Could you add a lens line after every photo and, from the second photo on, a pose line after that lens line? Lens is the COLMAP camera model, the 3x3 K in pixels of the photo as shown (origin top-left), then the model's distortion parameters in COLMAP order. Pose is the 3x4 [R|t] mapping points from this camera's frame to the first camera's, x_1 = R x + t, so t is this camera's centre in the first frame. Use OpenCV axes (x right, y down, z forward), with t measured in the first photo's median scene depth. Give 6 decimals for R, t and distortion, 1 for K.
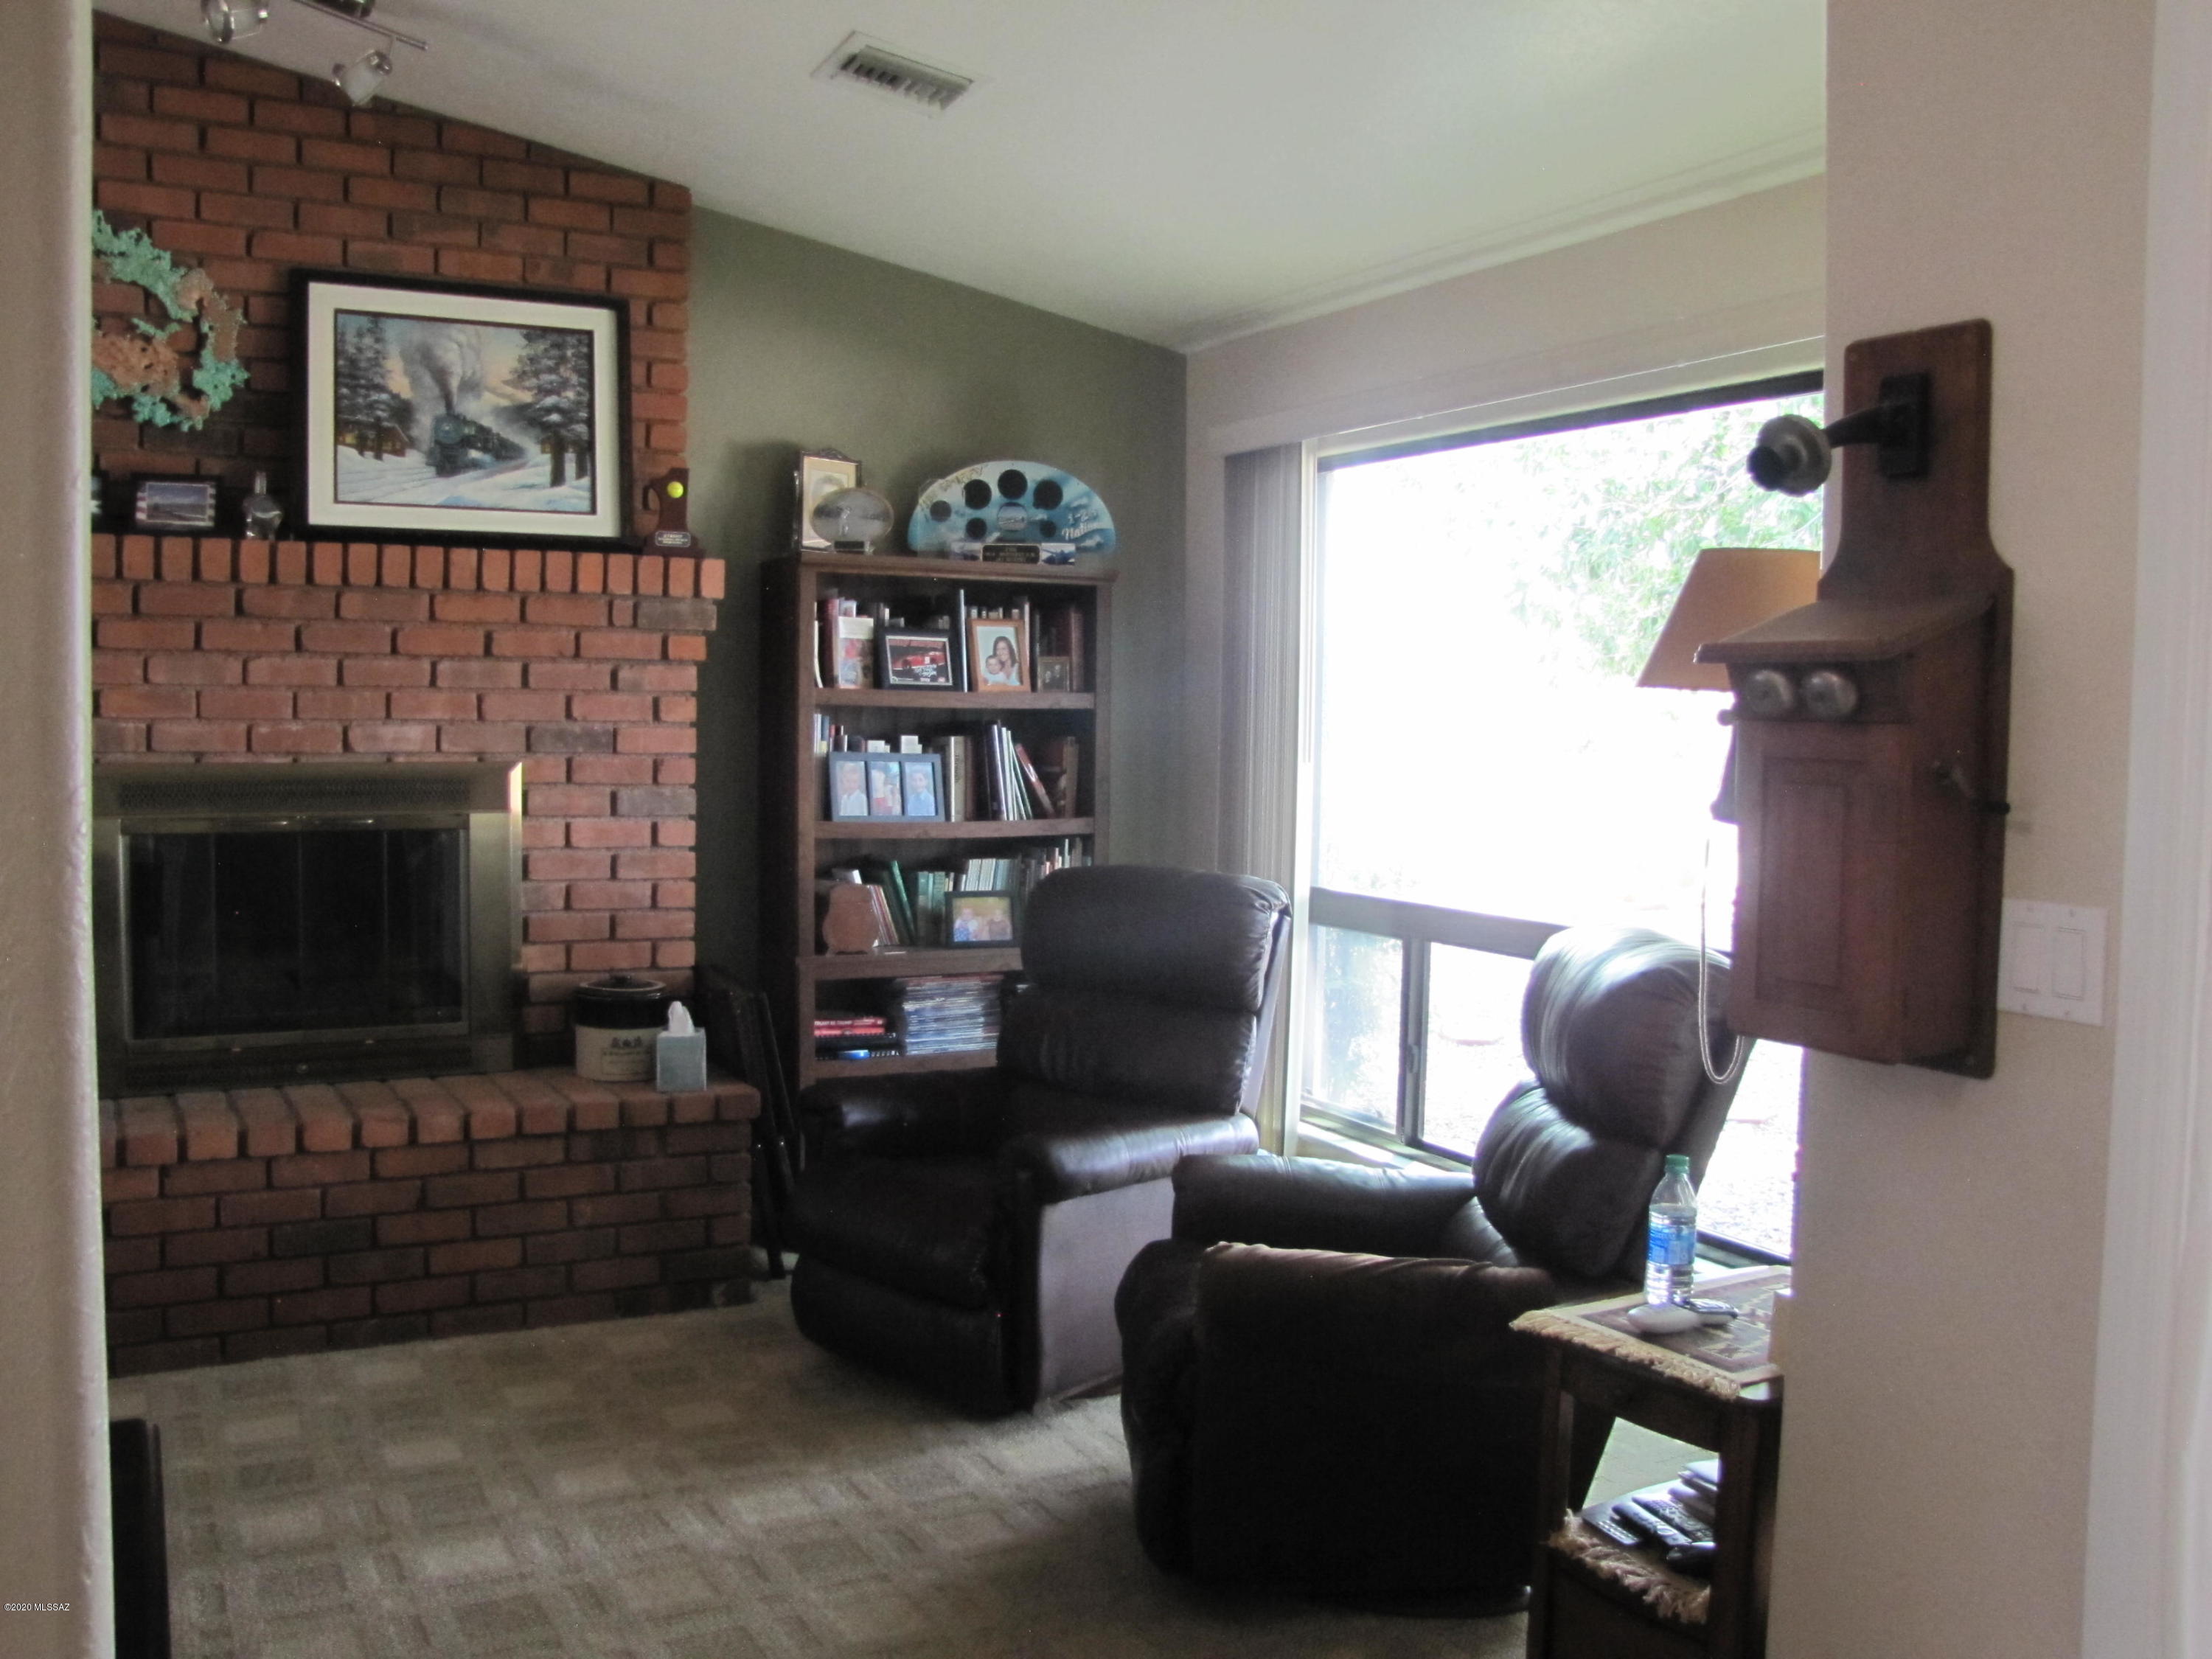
lens RADIAL K [[1890.3, 0, 1104.6], [0, 1890.3, 826.7], [0, 0, 1]] dist [-0.175510, 0.140750]
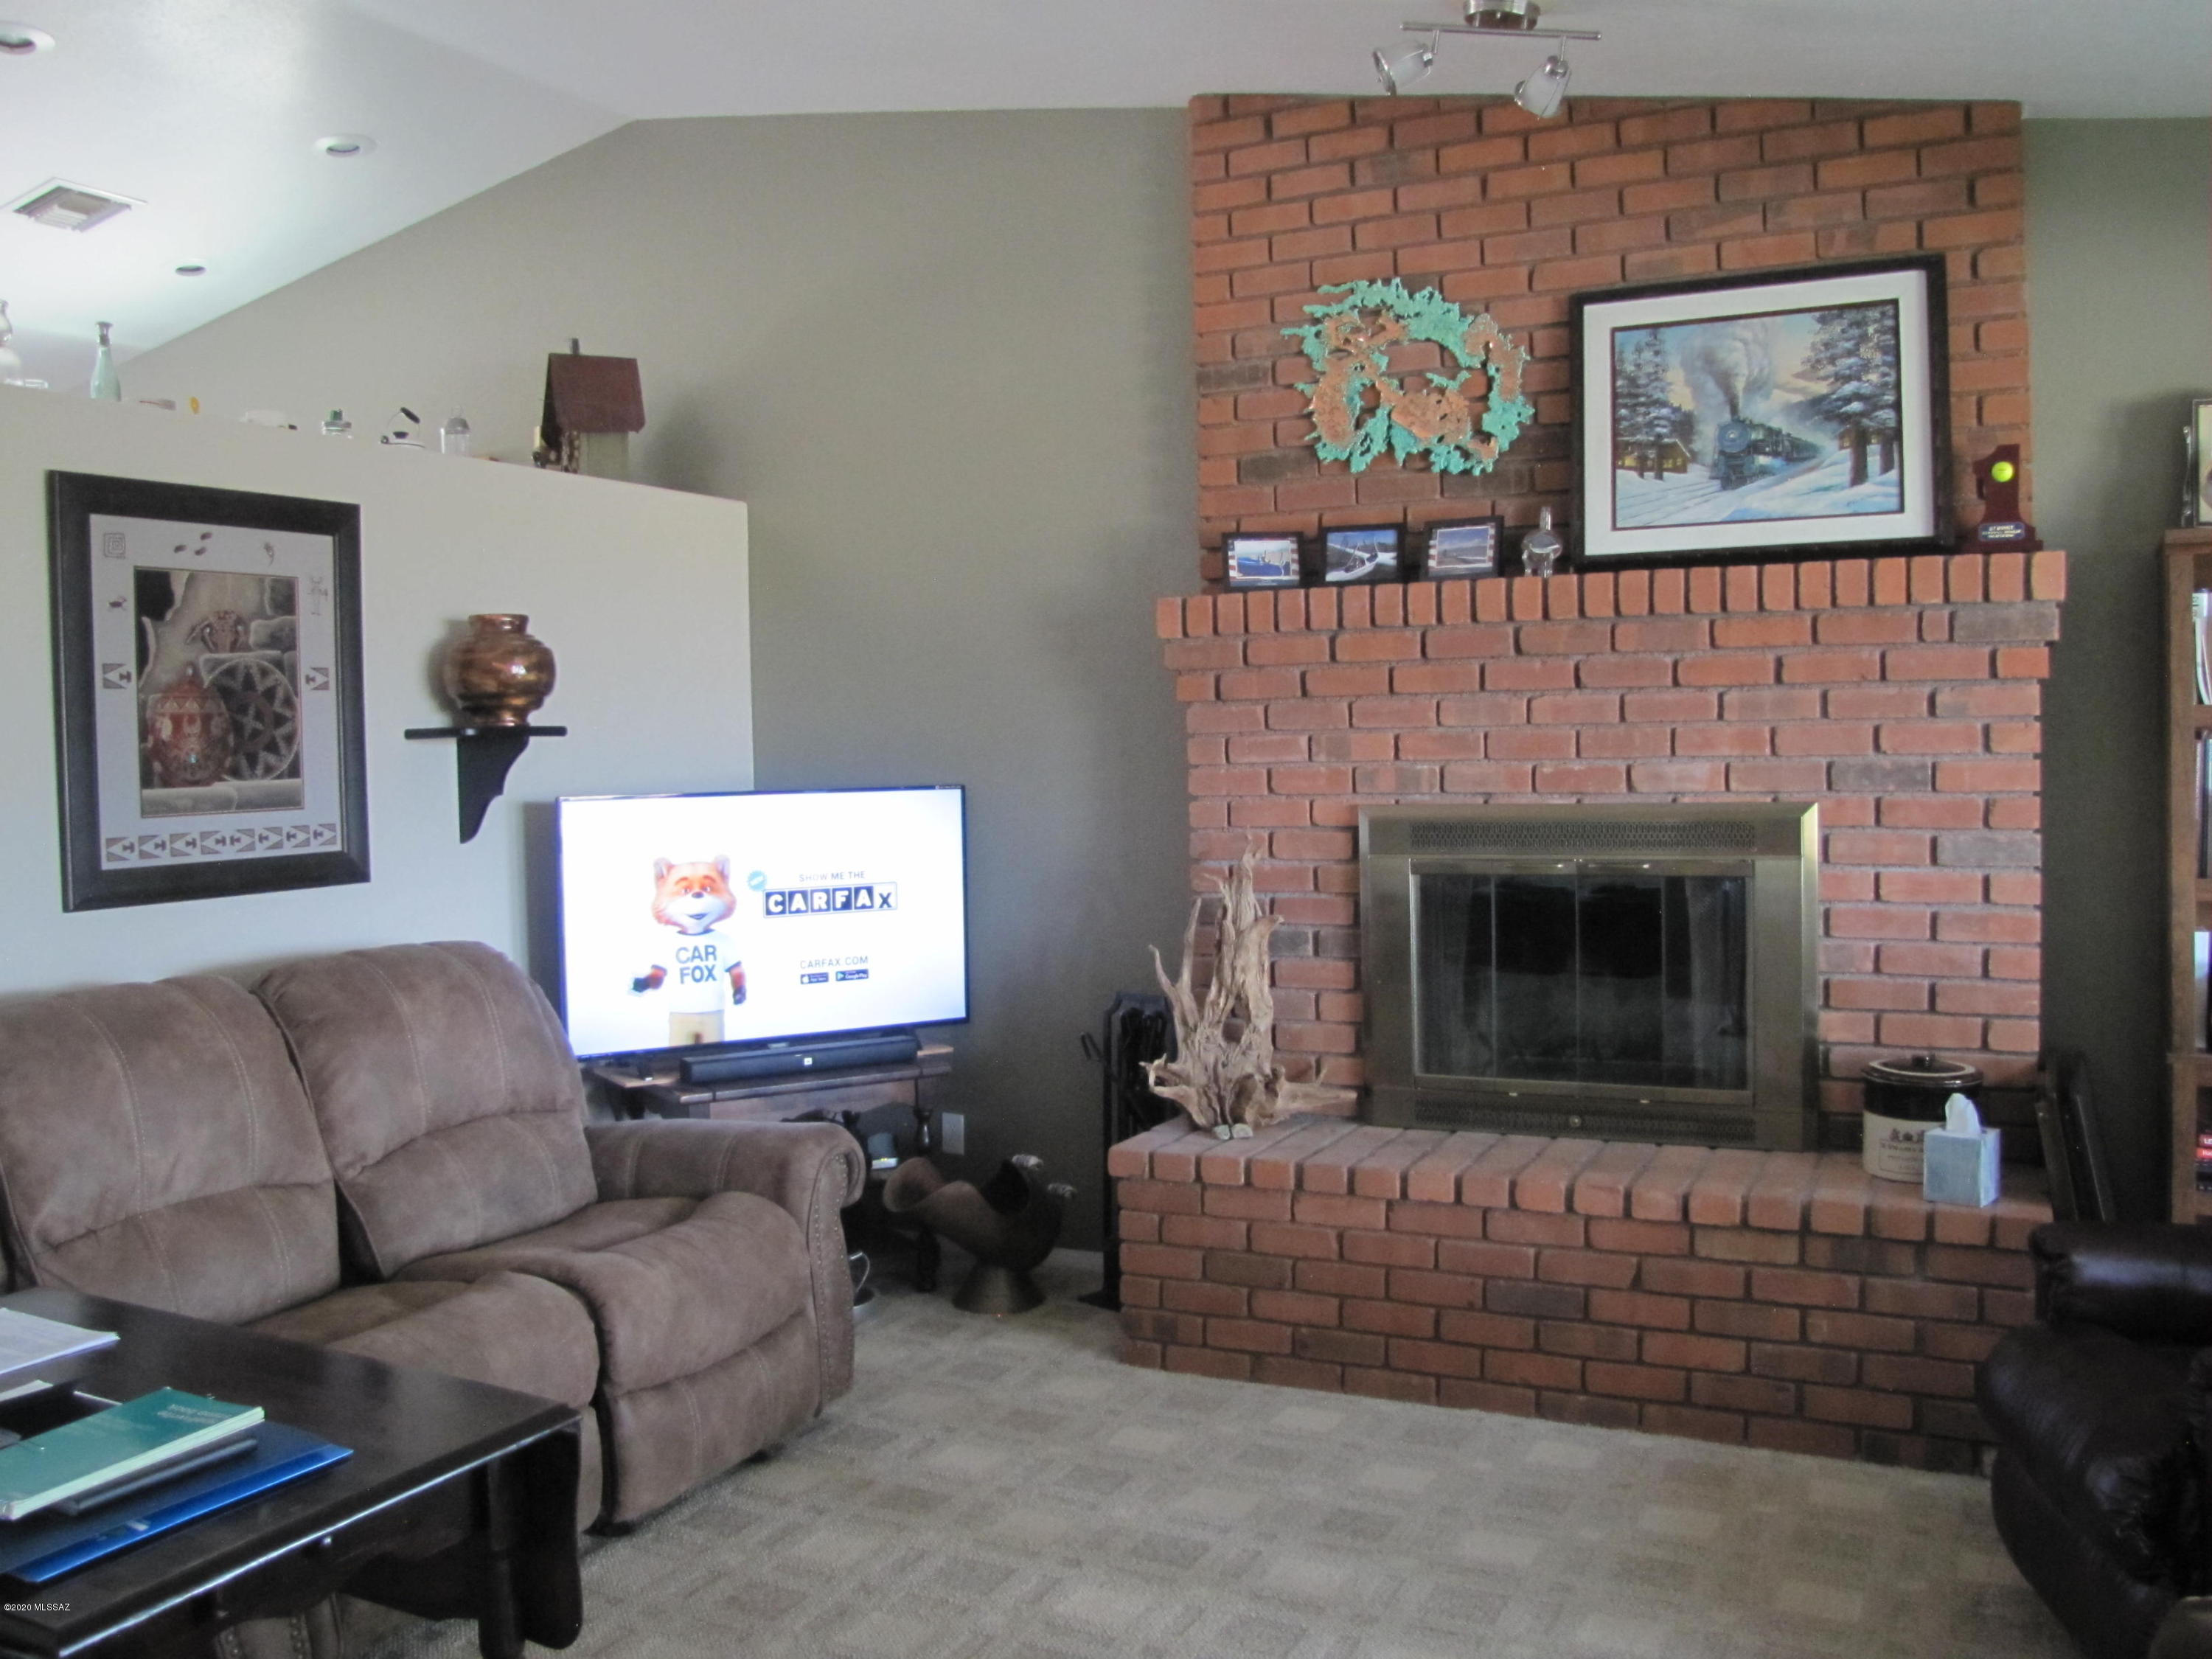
lens RADIAL K [[1890.3, 0, 1093.1], [0, 1890.3, 814.0], [0, 0, 1]] dist [-0.175510, 0.140750]
pose [[0.558171, 0.002919, -0.829721, 0.229249], [-0.020865, 0.999727, -0.010520, -0.013532], [0.829464, 0.023184, 0.558079, 0.238734]]
